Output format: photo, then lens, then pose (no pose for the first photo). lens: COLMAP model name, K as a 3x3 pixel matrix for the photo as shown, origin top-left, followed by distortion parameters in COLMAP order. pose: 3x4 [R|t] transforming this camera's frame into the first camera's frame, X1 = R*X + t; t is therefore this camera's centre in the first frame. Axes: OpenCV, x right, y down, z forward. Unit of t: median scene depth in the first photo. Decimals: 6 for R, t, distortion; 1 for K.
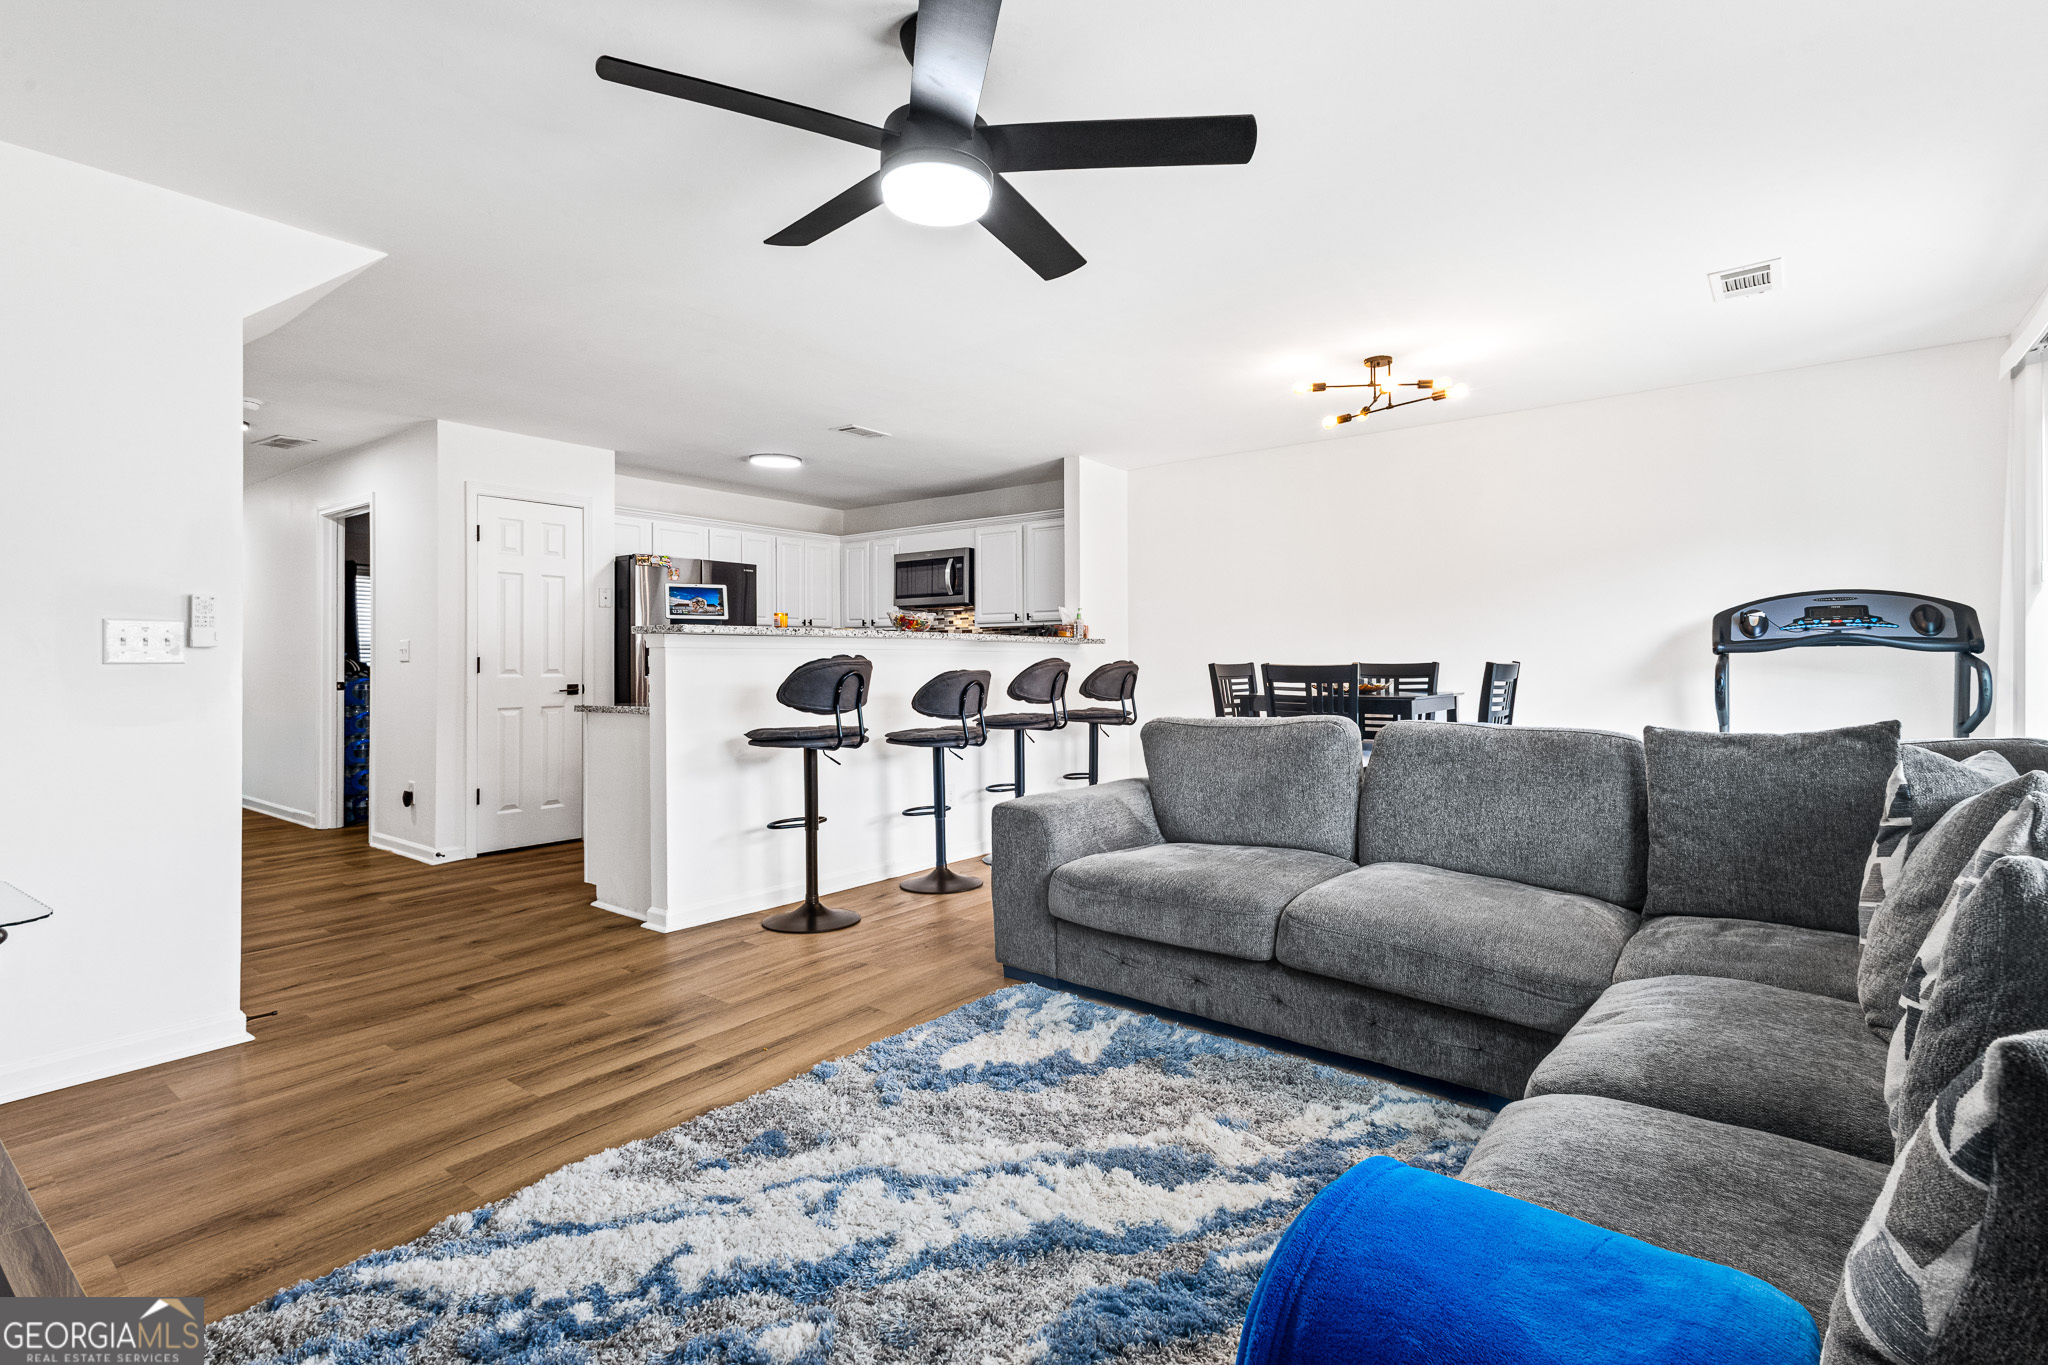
lens RADIAL K [[959.4, 0, 1022.9], [0, 959.4, 648.5], [0, 0, 1]] dist [0.015864, -0.000947]
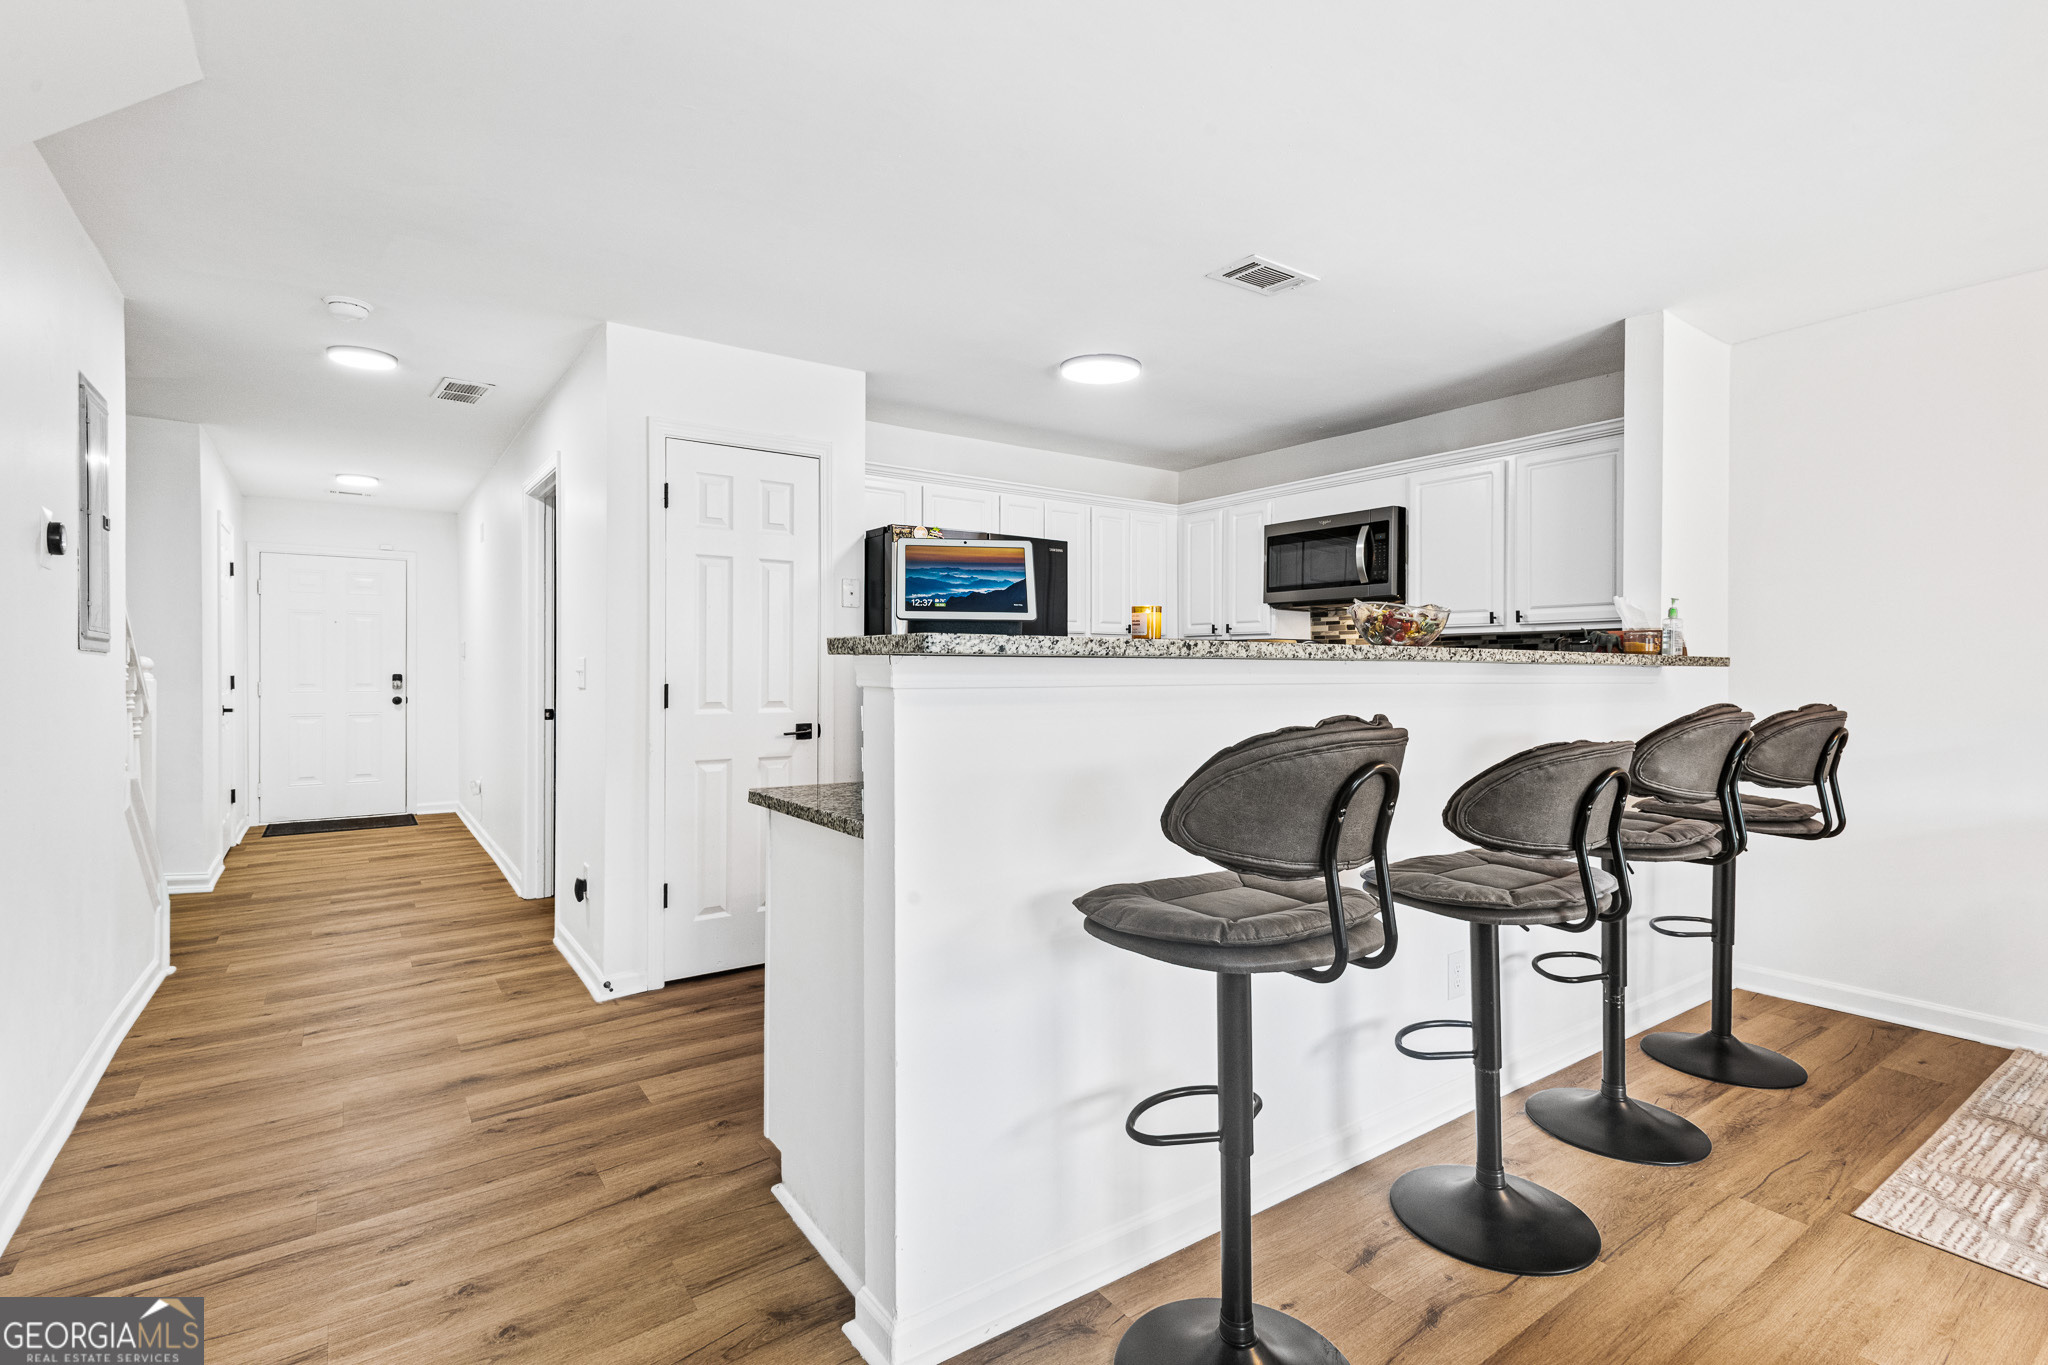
lens RADIAL K [[959.4, 0, 1025.3], [0, 959.4, 682.7], [0, 0, 1]] dist [0.015864, -0.000947]
pose [[0.958020, 0.011155, -0.286483, -0.137269], [-0.003164, 0.999593, 0.028339, -0.010850], [0.286683, -0.026243, 0.957666, 0.428740]]
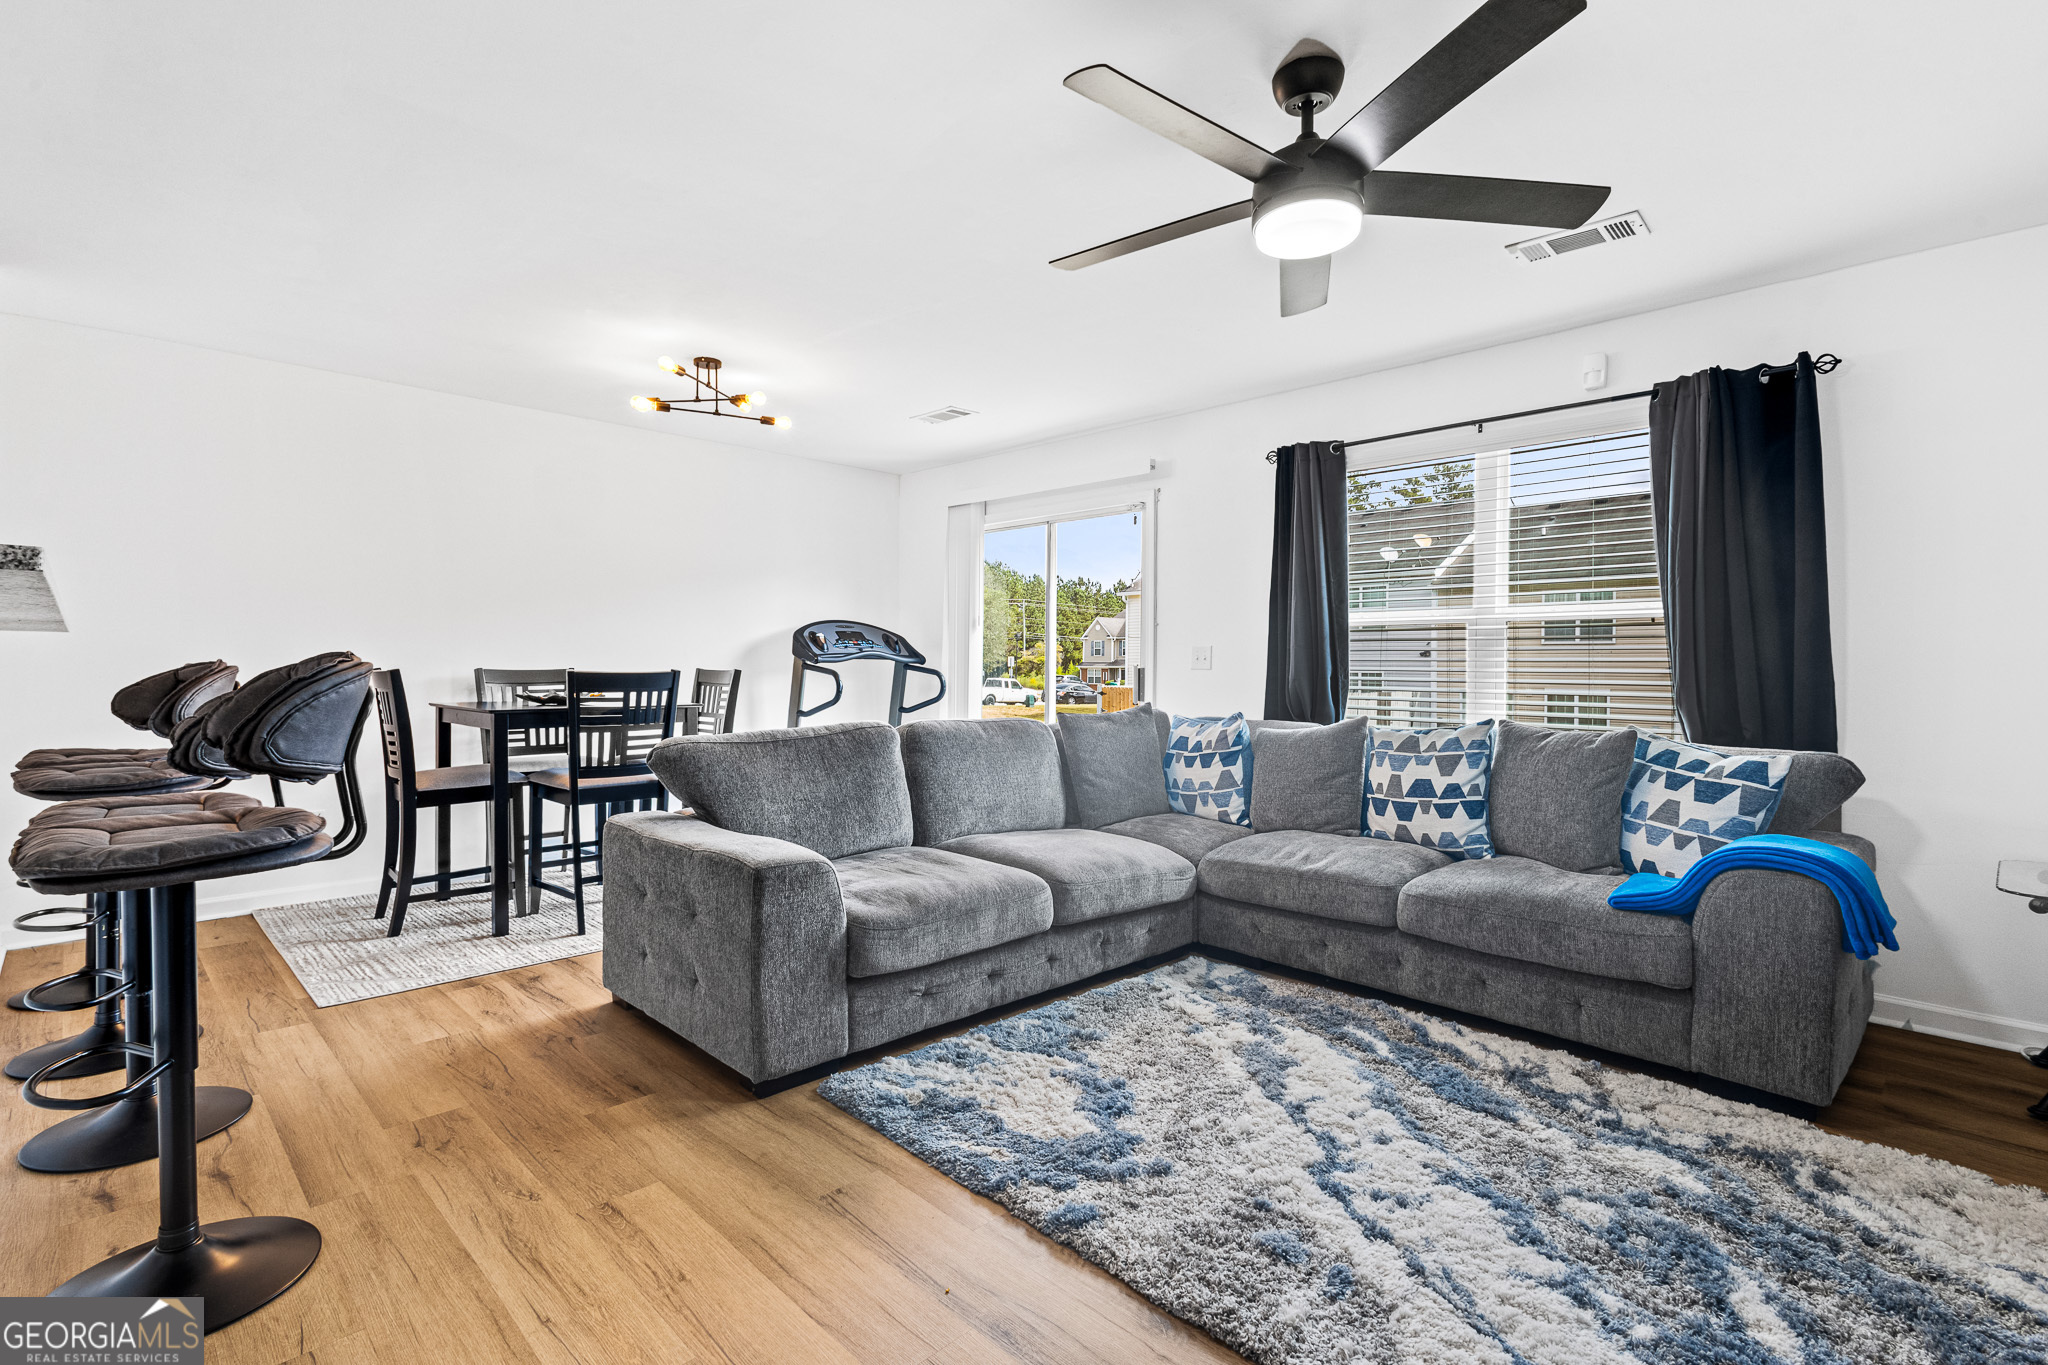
lens RADIAL K [[959.4, 0, 1010.2], [0, 959.4, 671.1], [0, 0, 1]] dist [0.015864, -0.000947]
pose [[0.132137, -0.000554, 0.991231, -0.422714], [-0.019562, 0.999804, 0.003167, 0.005439], [-0.991038, -0.019809, 0.132101, 0.421876]]
